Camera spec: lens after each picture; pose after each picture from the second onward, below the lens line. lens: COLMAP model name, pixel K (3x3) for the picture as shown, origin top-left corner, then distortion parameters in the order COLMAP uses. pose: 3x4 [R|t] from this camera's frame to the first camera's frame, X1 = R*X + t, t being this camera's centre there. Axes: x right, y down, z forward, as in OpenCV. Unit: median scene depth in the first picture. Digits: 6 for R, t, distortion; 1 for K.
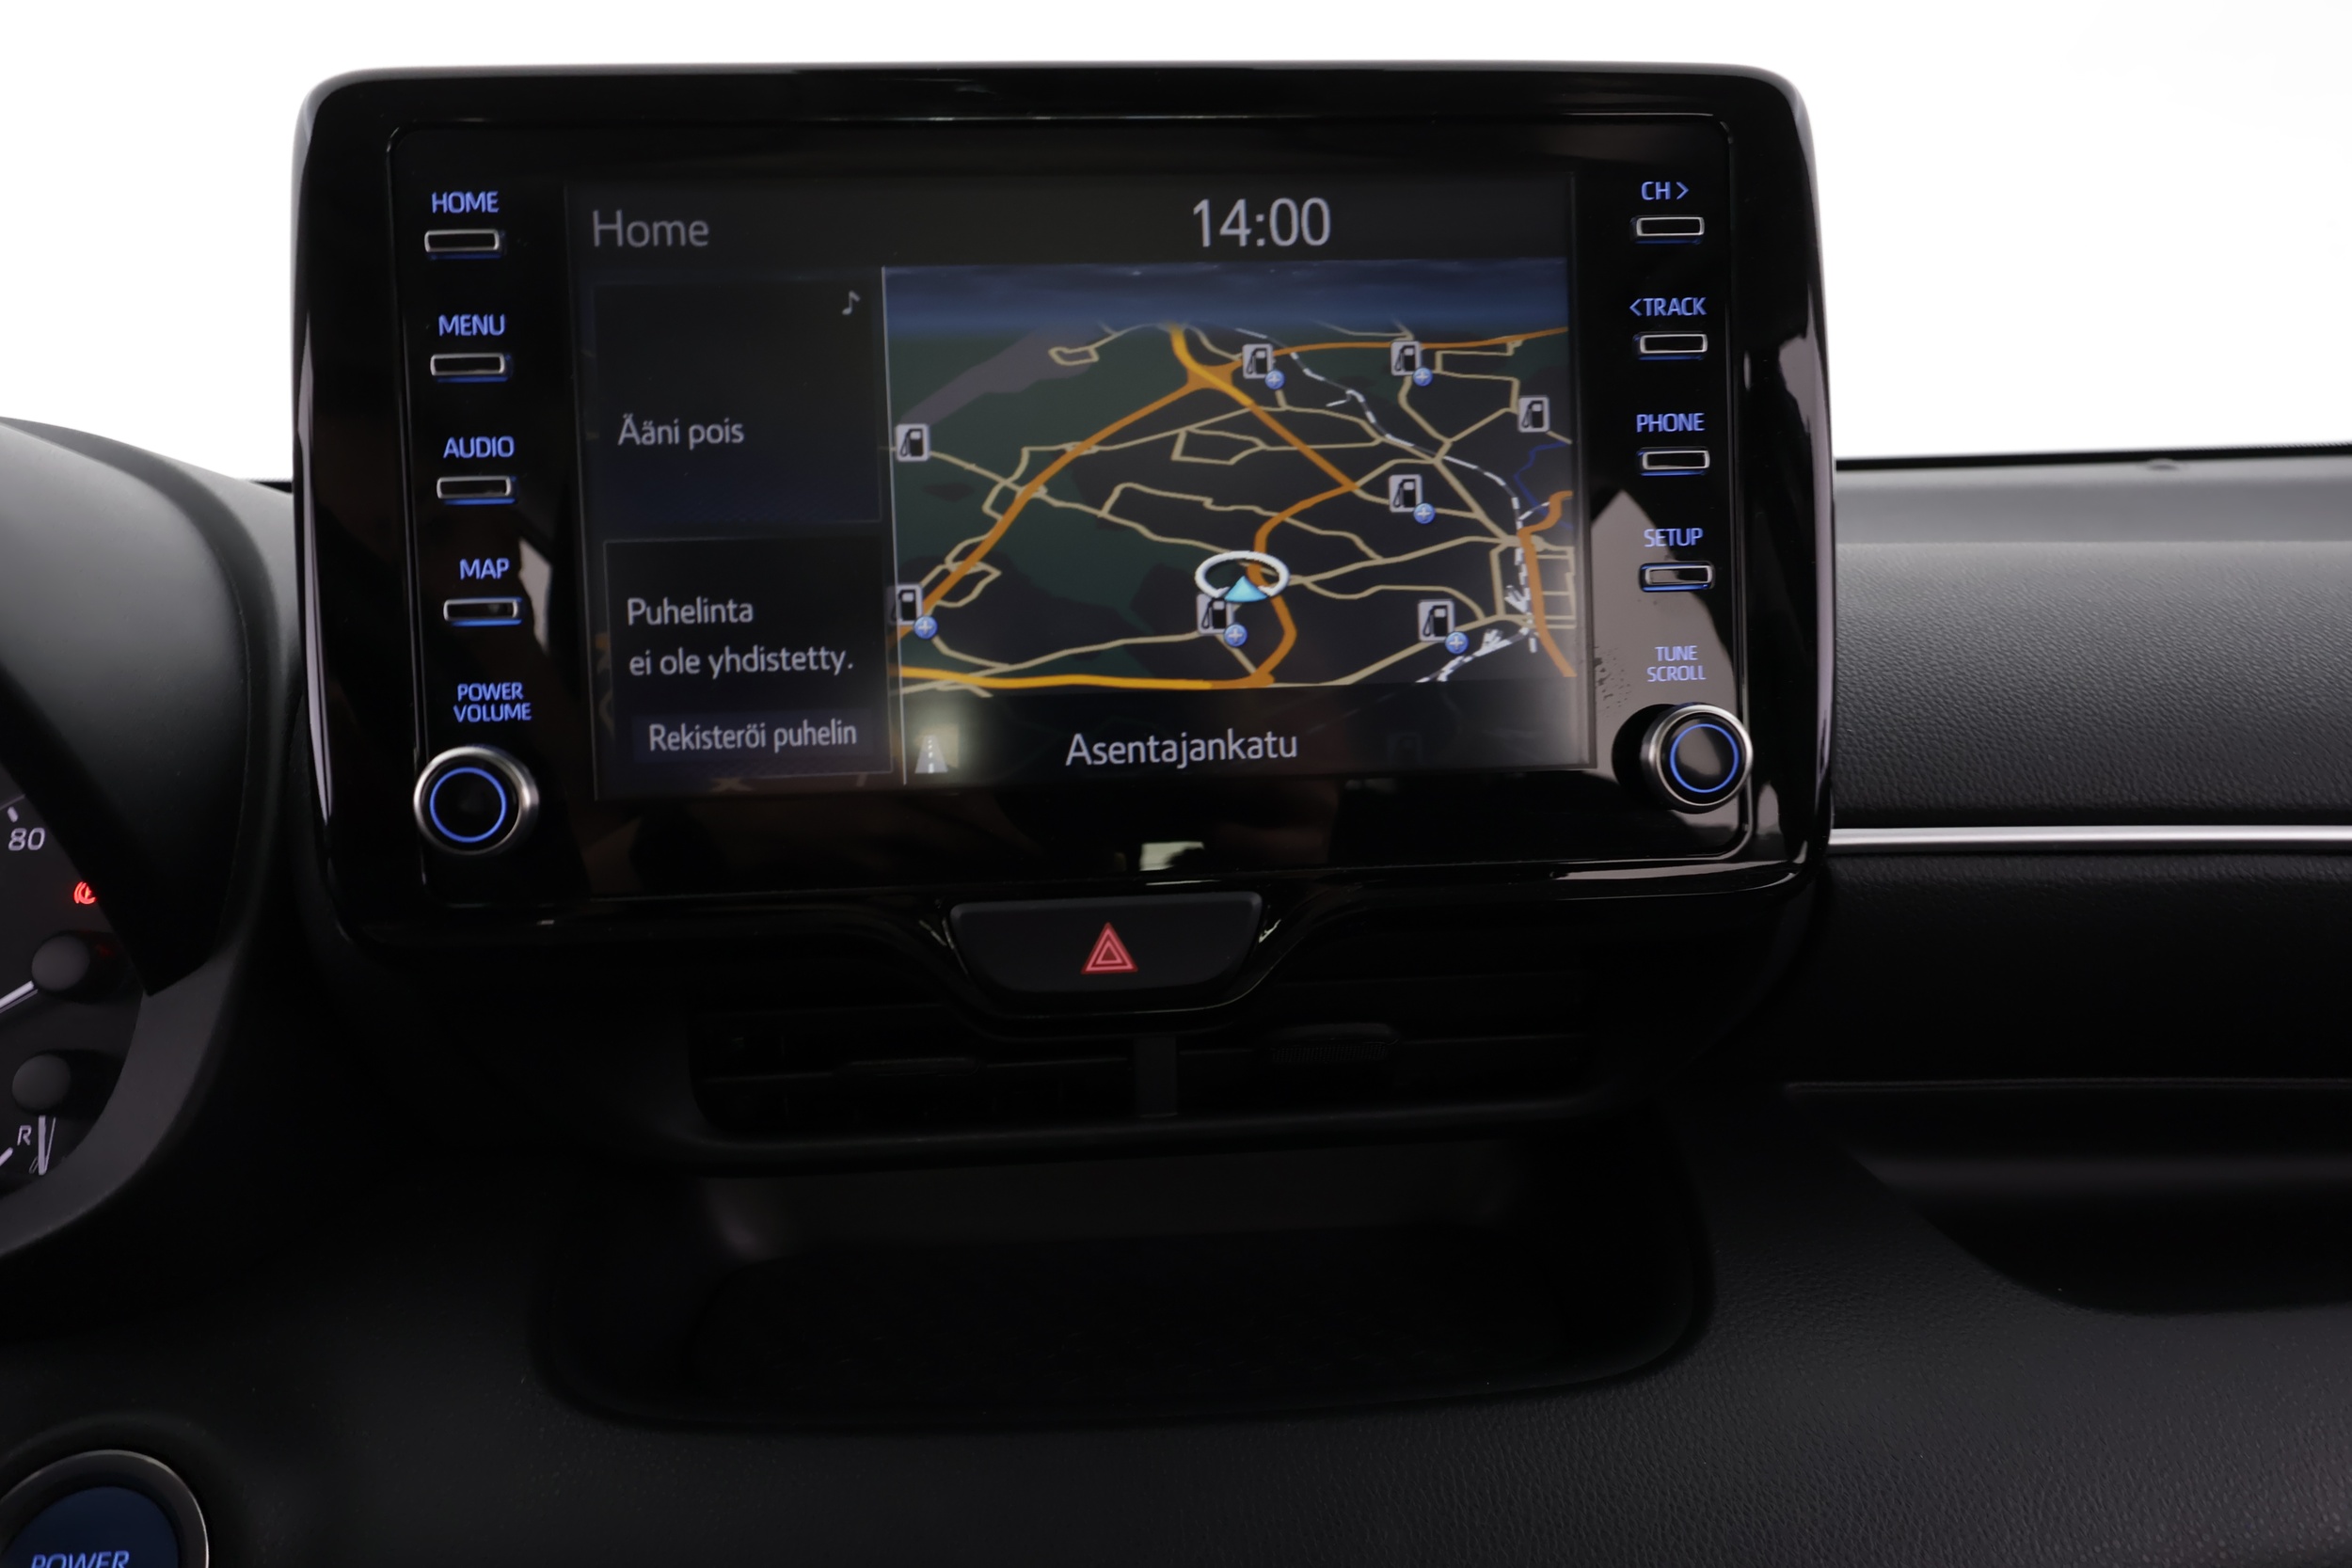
lens RADIAL K [[1412.9, 0, 1174.0], [0, 1412.9, 783.2], [0, 0, 1]] dist [-0.003084, -0.001538]
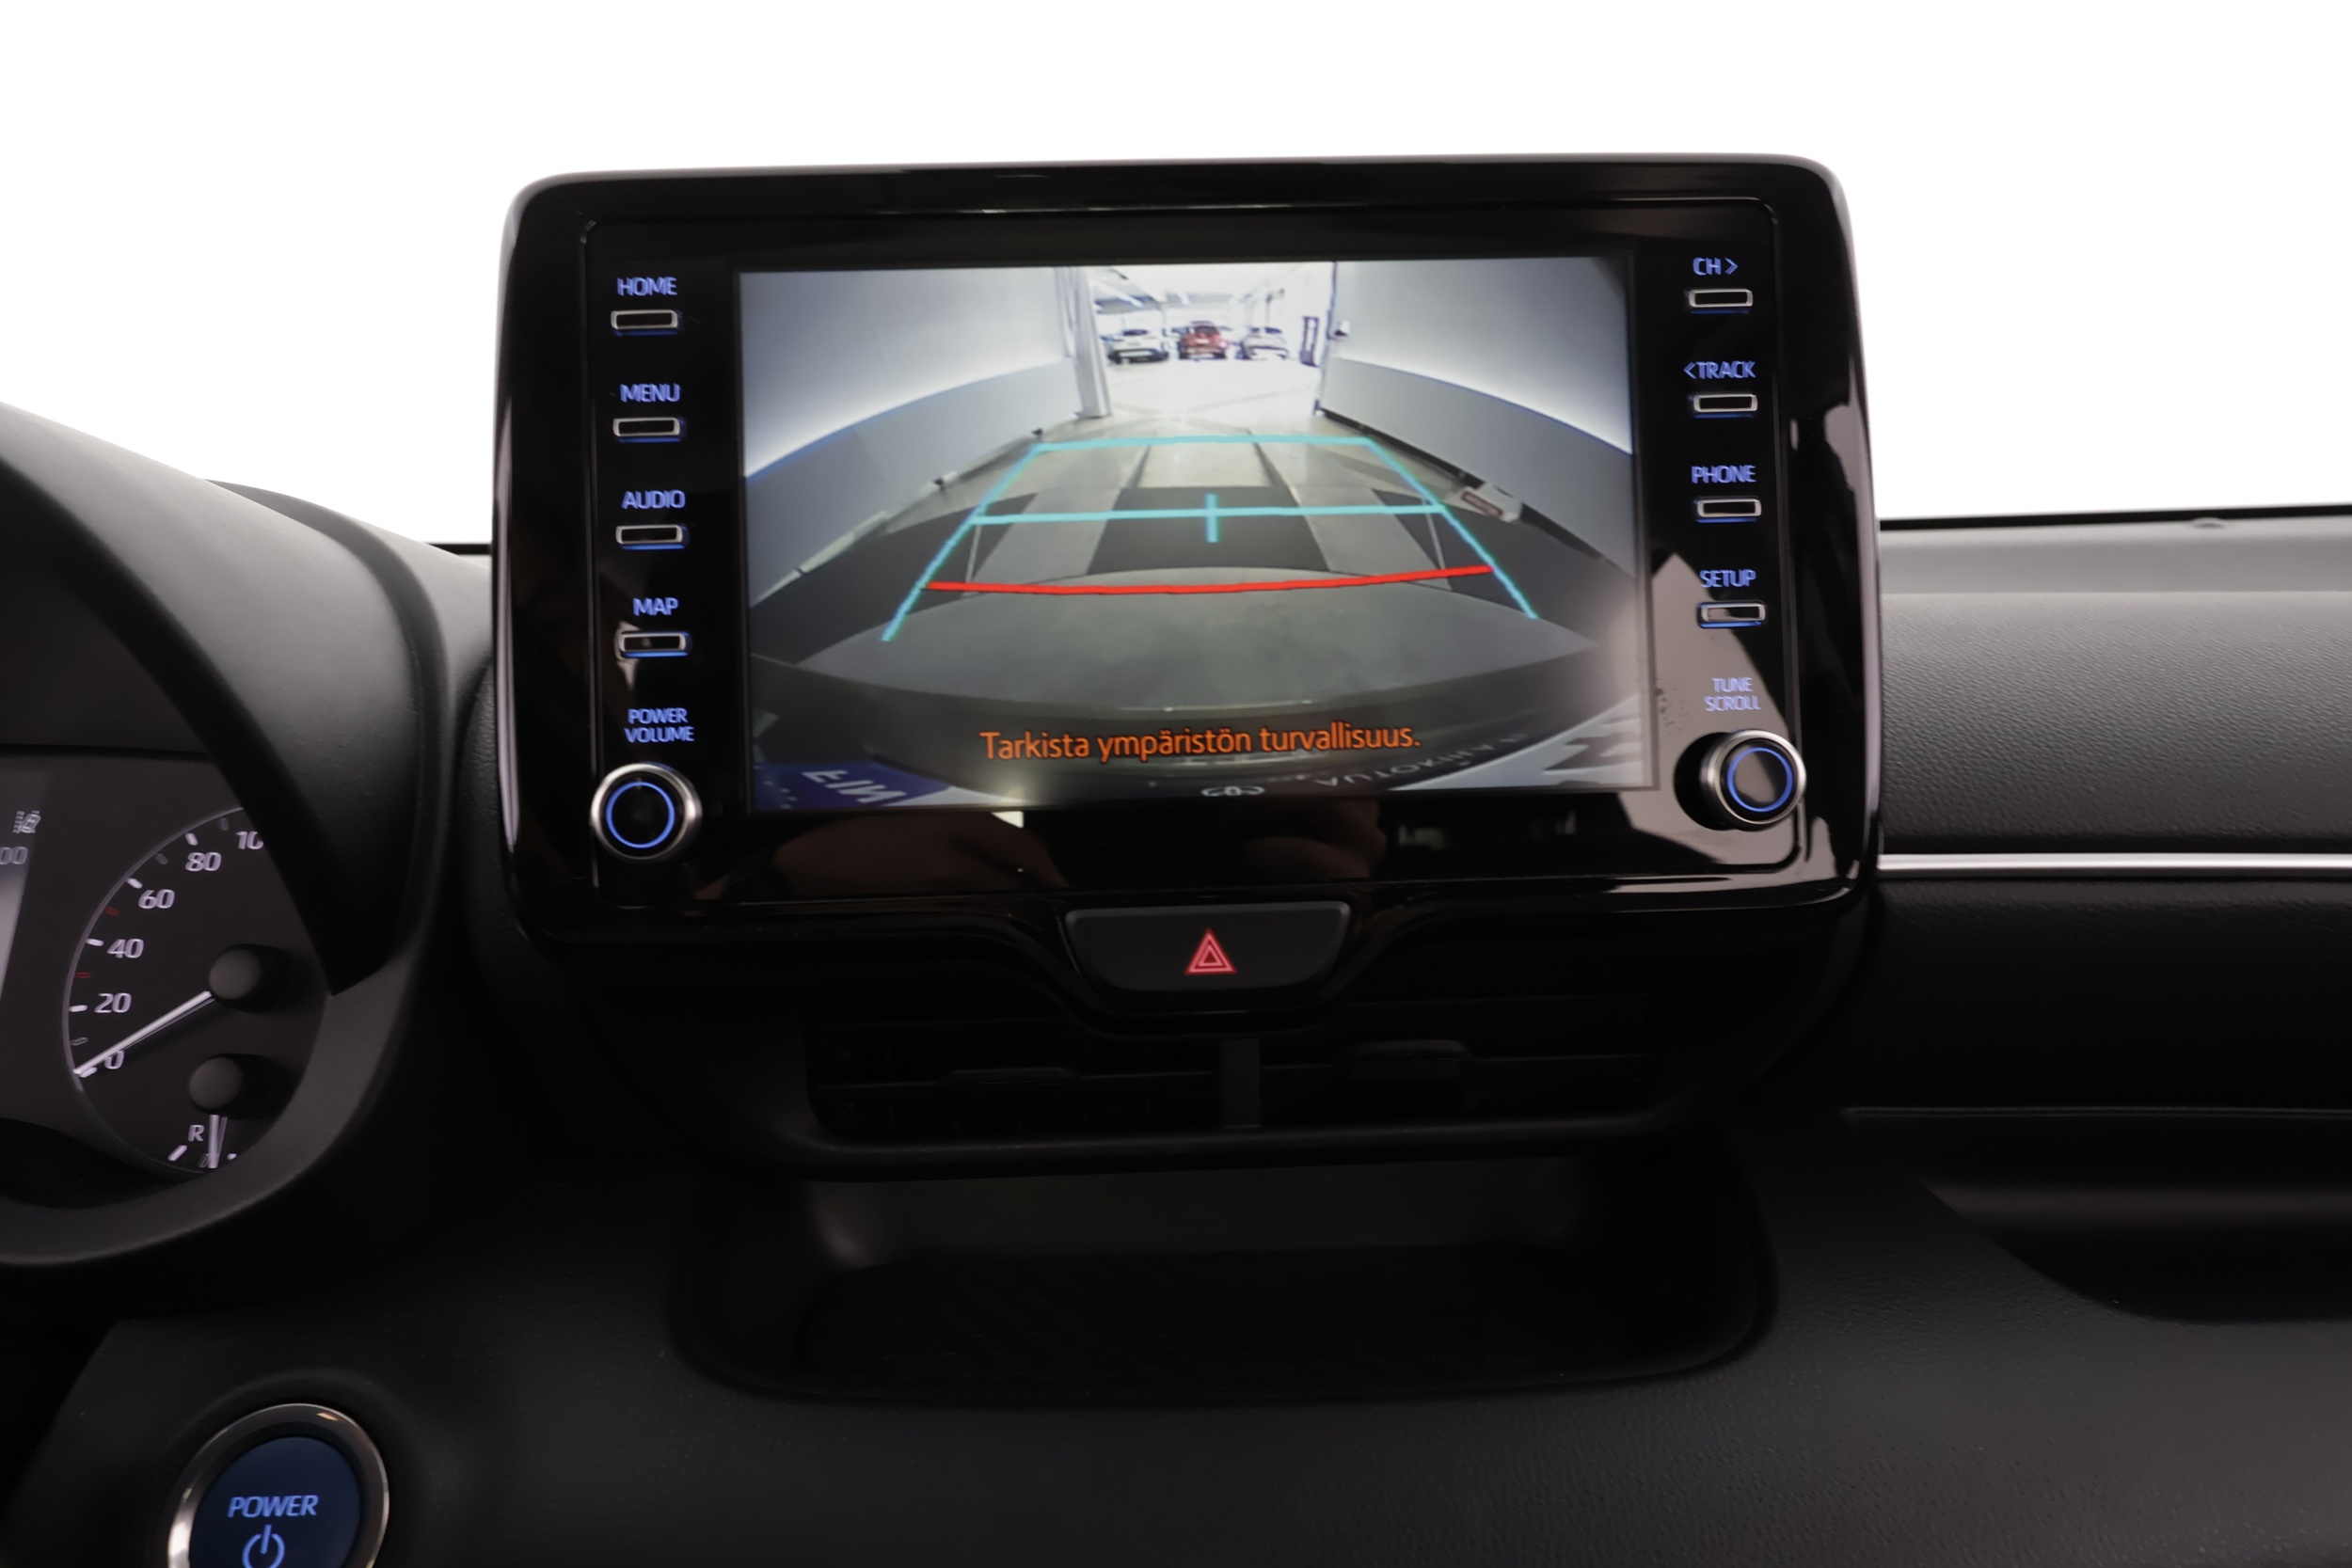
lens RADIAL K [[1412.9, 0, 1168.3], [0, 1412.9, 780.1], [0, 0, 1]] dist [-0.003084, -0.001538]
pose [[0.999374, 0.002944, -0.035257, -0.036326], [-0.004705, 0.998740, -0.049970, 0.035222], [0.035066, 0.050105, 0.998128, -0.087897]]
